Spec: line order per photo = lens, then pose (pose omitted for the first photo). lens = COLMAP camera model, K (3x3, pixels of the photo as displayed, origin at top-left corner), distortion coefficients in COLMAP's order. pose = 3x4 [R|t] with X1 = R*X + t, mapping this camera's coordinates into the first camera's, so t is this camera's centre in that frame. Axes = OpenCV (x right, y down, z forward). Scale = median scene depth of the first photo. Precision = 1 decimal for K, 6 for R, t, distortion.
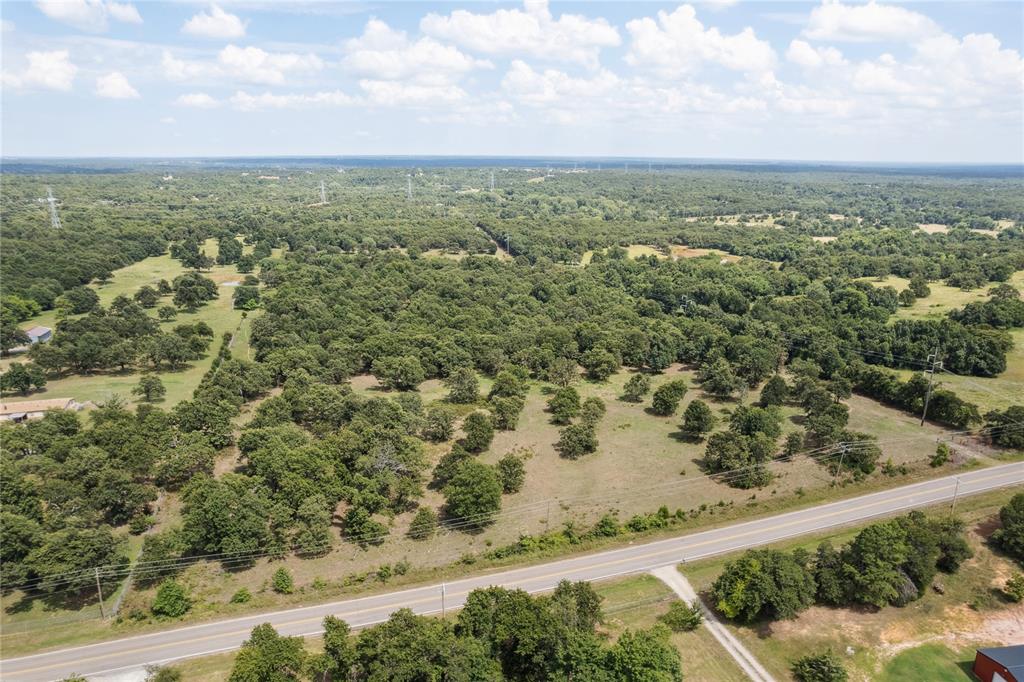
lens RADIAL K [[670.0, 0, 517.0], [0, 670.0, 347.3], [0, 0, 1]] dist [-0.086098, 0.081047]
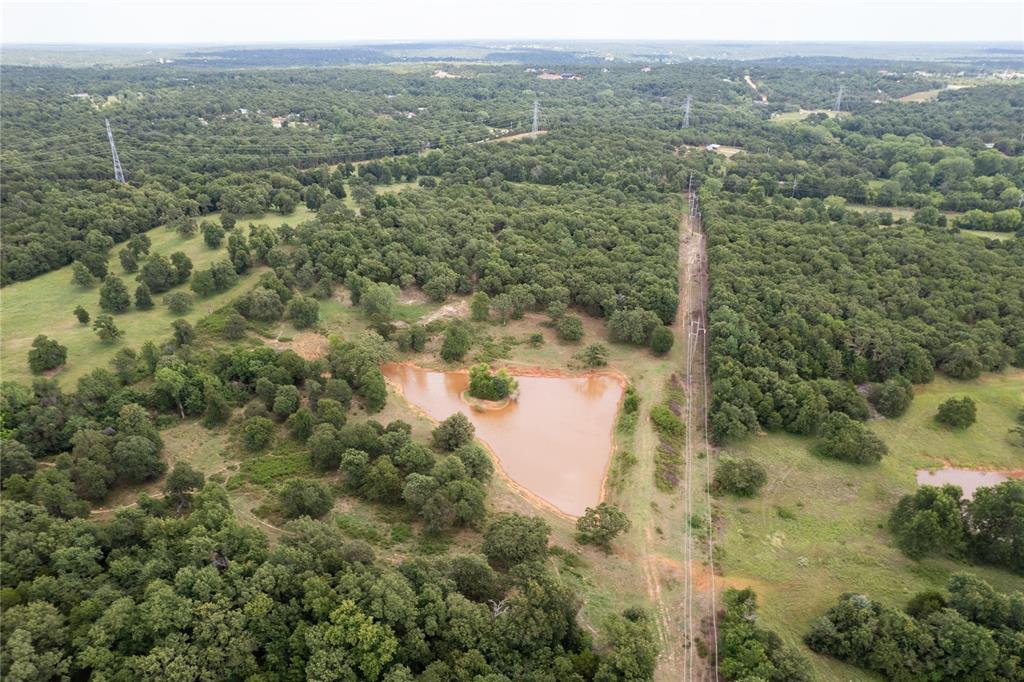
lens RADIAL K [[676.7, 0, 475.1], [0, 676.7, 340.5], [0, 0, 1]] dist [-0.089804, 0.067520]
pose [[0.844908, 0.215829, -0.489436, 0.098173], [-0.141615, 0.972592, 0.184421, -0.297538], [0.515825, -0.086507, 0.852315, 0.827137]]
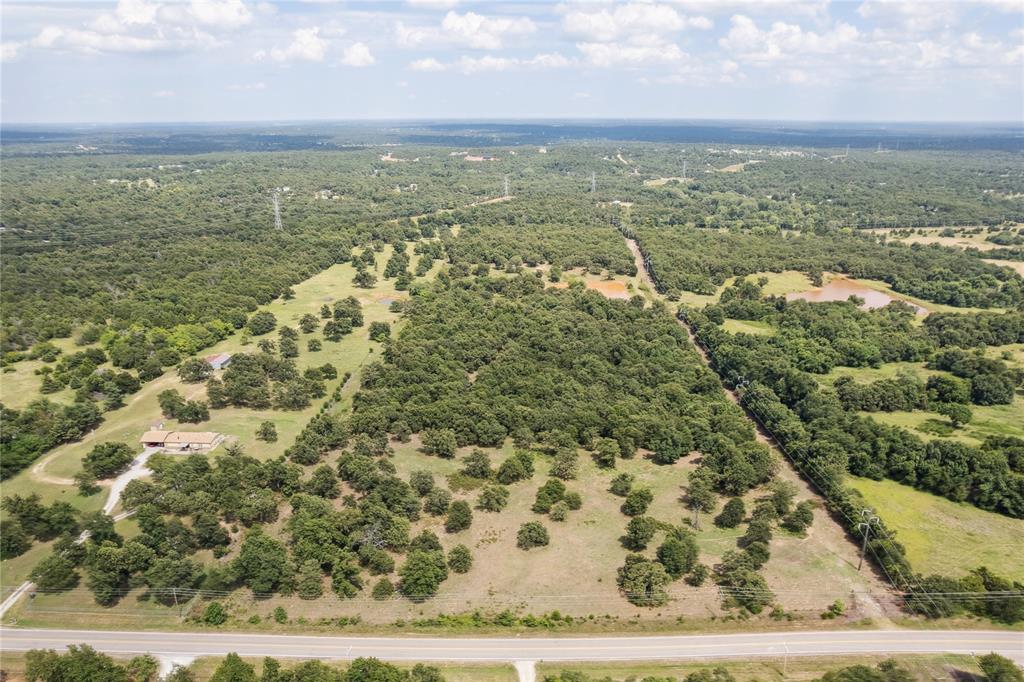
lens RADIAL K [[678.0, 0, 516.6], [0, 678.0, 342.8], [0, 0, 1]] dist [-0.092728, 0.089060]
pose [[0.949738, 0.096296, -0.297867, 0.161490], [-0.082492, 0.994867, 0.058603, -0.117127], [0.301981, -0.031086, 0.952807, -0.085255]]
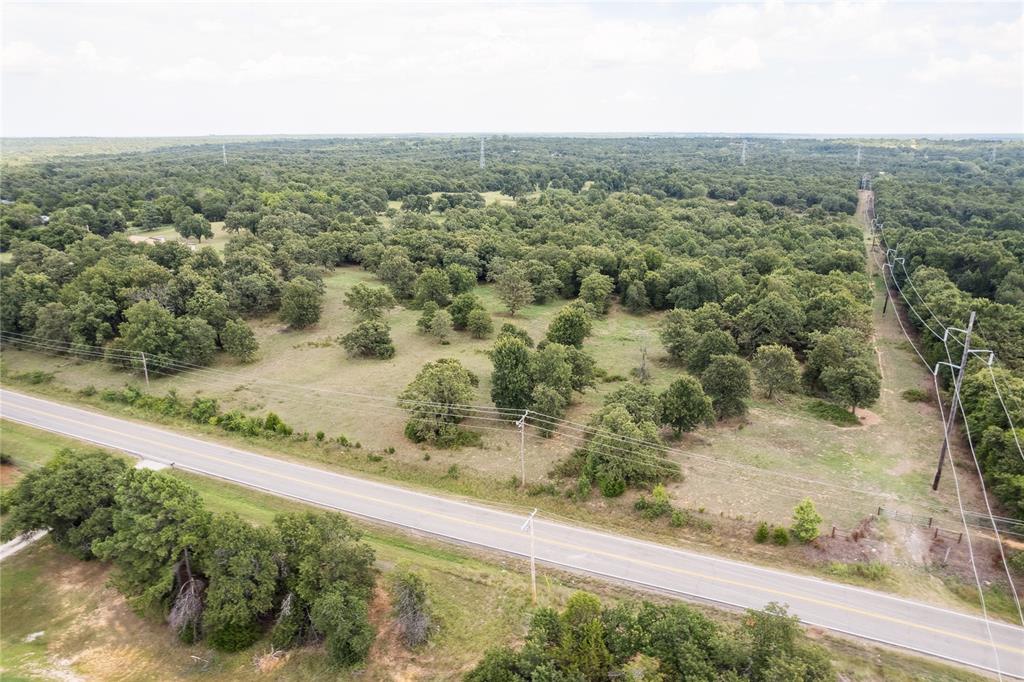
lens RADIAL K [[663.5, 0, 516.5], [0, 663.5, 344.3], [0, 0, 1]] dist [-0.086024, 0.080794]
pose [[0.738013, 0.201643, -0.643954, 0.292307], [-0.184604, 0.978235, 0.094750, 0.014411], [0.649044, 0.048950, 0.759175, 0.204015]]
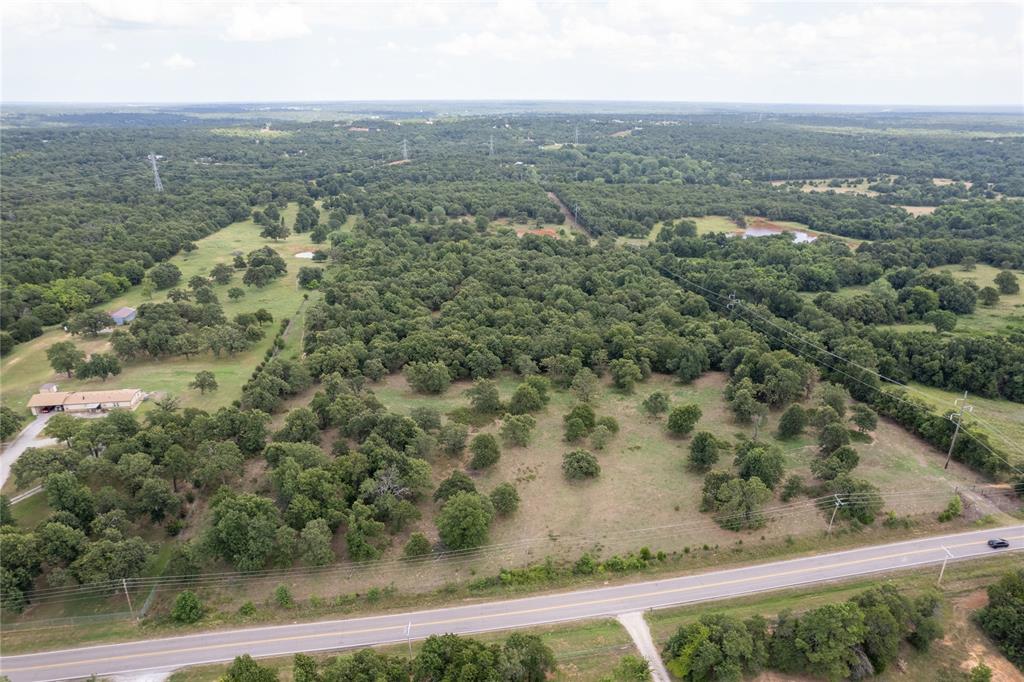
lens RADIAL K [[666.1, 0, 516.8], [0, 666.1, 343.4], [0, 0, 1]] dist [-0.083965, 0.078928]
pose [[0.990852, 0.044854, -0.127282, 0.046044], [-0.035245, 0.996425, 0.076773, -0.050013], [0.130271, -0.071585, 0.988891, -0.007545]]
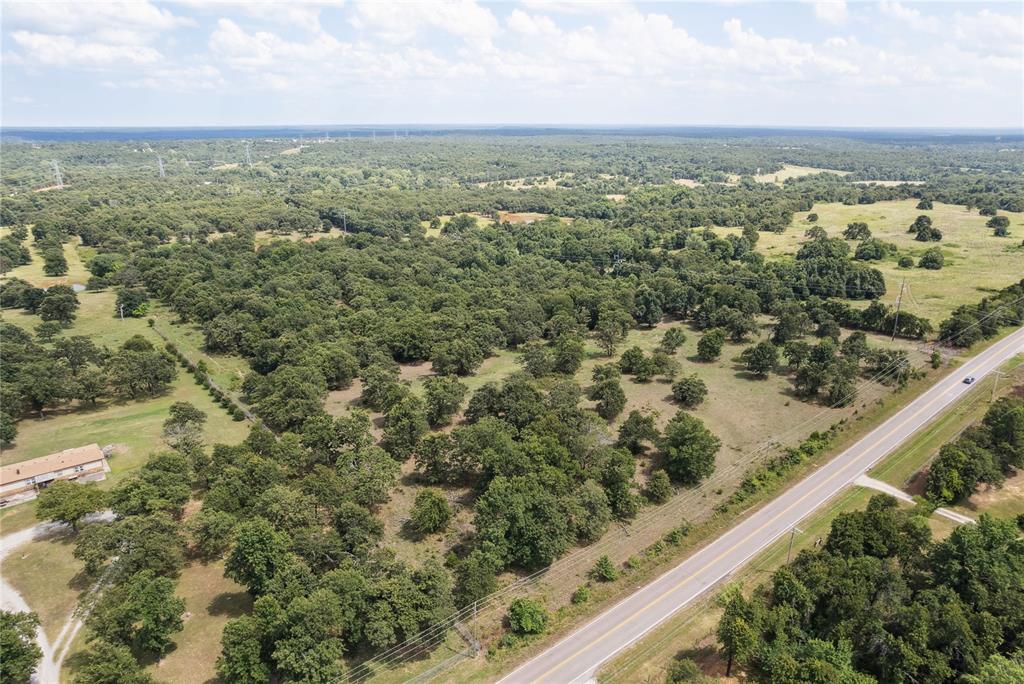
lens RADIAL K [[682.1, 0, 518.7], [0, 682.1, 342.2], [0, 0, 1]] dist [-0.090404, 0.088871]
pose [[0.921598, -0.127538, 0.366595, -0.220266], [0.115199, 0.991794, 0.055441, -0.013064], [-0.370658, -0.008863, 0.928727, 0.034862]]
